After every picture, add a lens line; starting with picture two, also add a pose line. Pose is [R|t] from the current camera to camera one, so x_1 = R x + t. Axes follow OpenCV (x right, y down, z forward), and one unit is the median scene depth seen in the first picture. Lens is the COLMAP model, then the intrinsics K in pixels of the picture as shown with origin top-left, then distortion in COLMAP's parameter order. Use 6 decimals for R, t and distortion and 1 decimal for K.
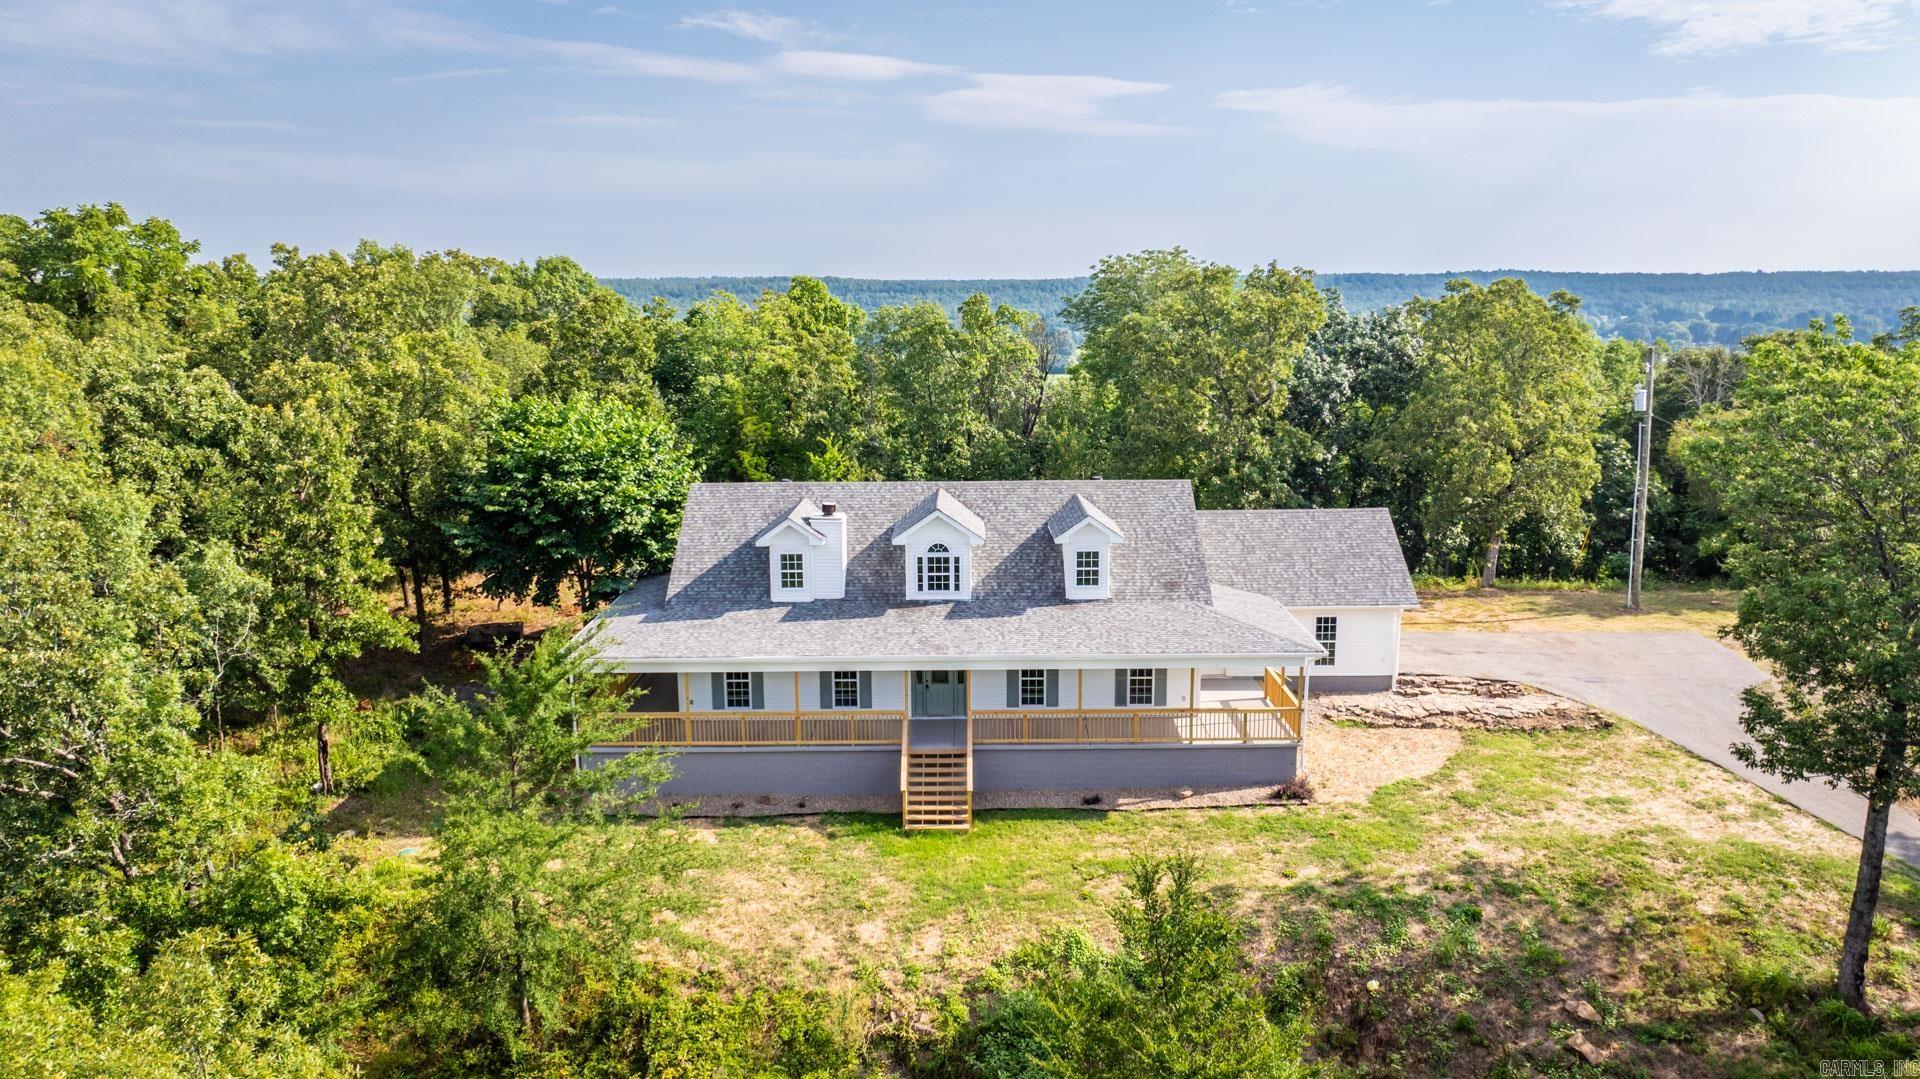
lens RADIAL K [[1369.1, 0, 964.6], [0, 1369.1, 528.1], [0, 0, 1]] dist [-0.027740, 0.001012]
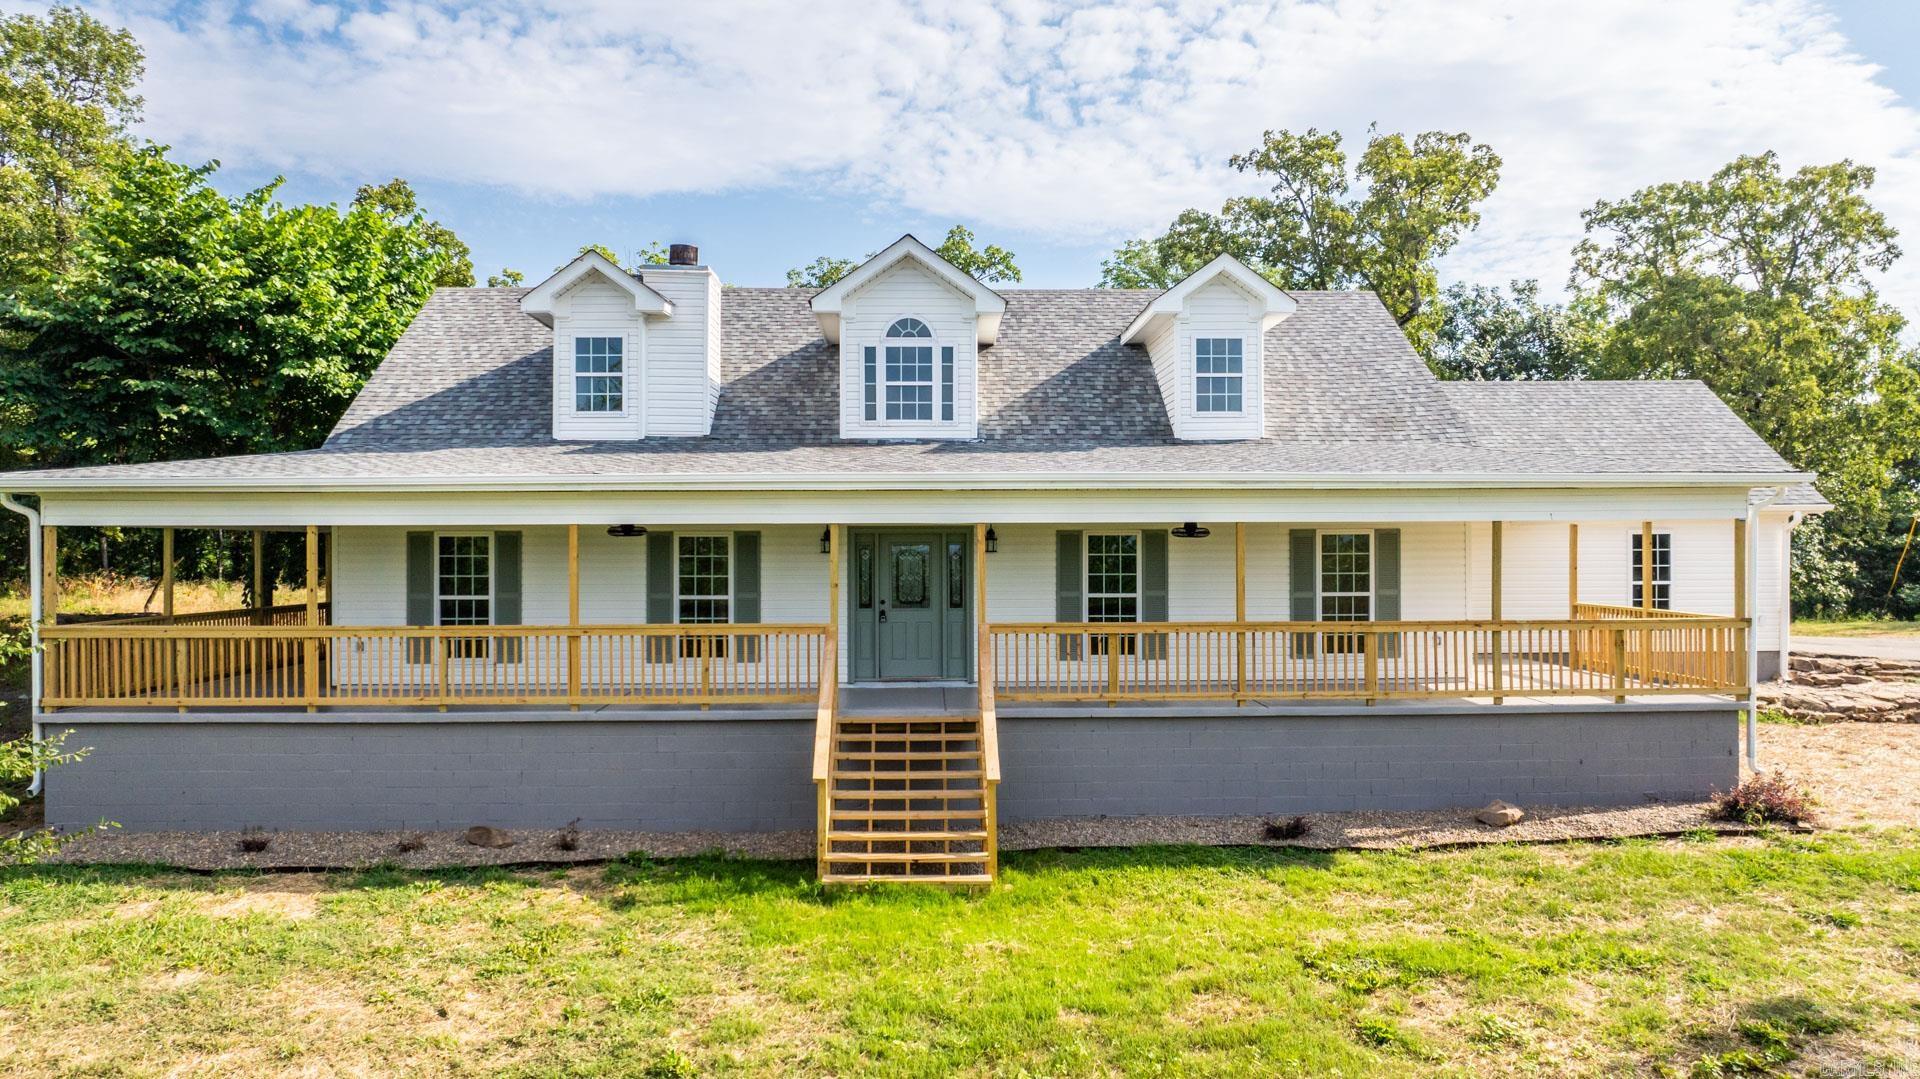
lens RADIAL K [[1369.1, 0, 964.6], [0, 1369.1, 528.1], [0, 0, 1]] dist [-0.027740, 0.001012]
pose [[0.999388, 0.005501, 0.034534, -0.017082], [0.000981, 0.982751, -0.184933, 0.184928], [-0.034955, 0.184853, 0.982144, 0.584549]]
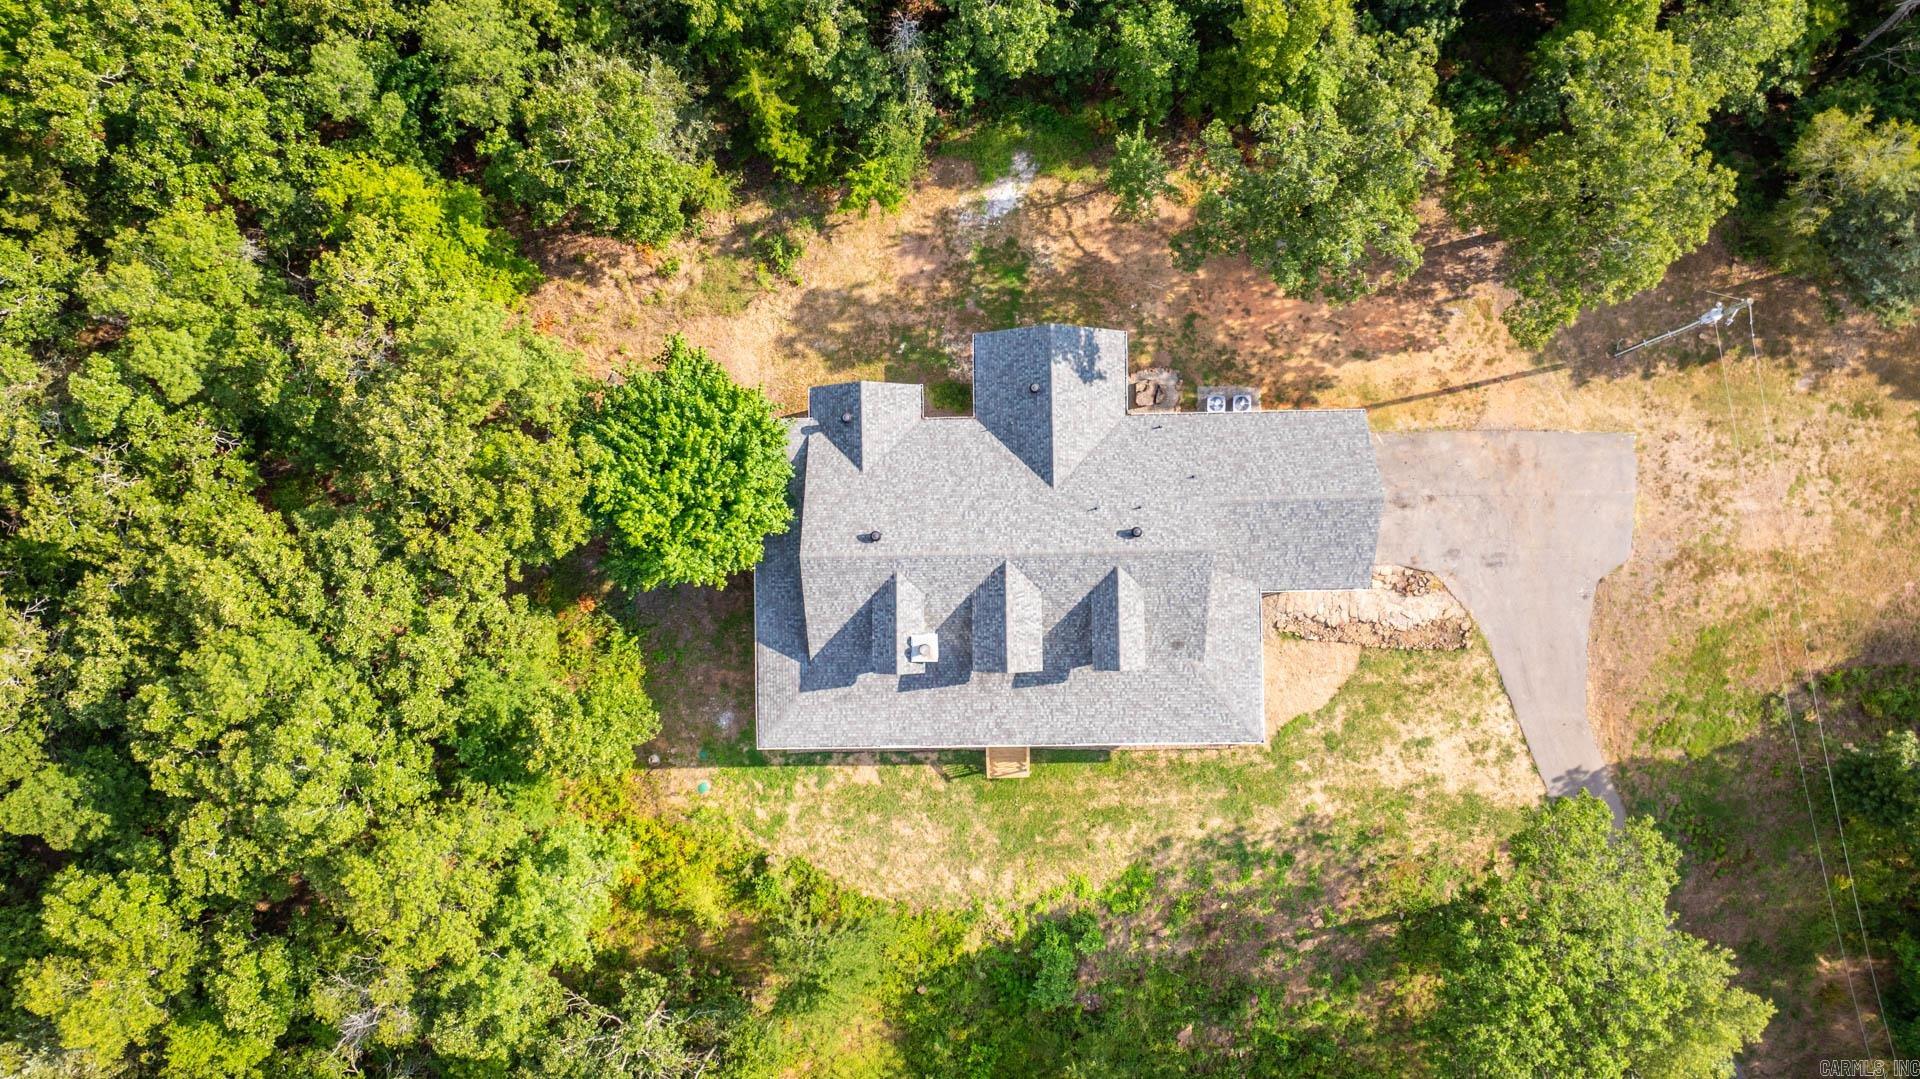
lens RADIAL K [[1369.1, 0, 964.6], [0, 1369.1, 528.1], [0, 0, 1]] dist [-0.027740, 0.001012]
pose [[0.999836, -0.014993, -0.010170, -0.049868], [0.012975, 0.200864, 0.979533, -1.448635], [-0.012643, -0.979504, 0.201026, 0.922489]]
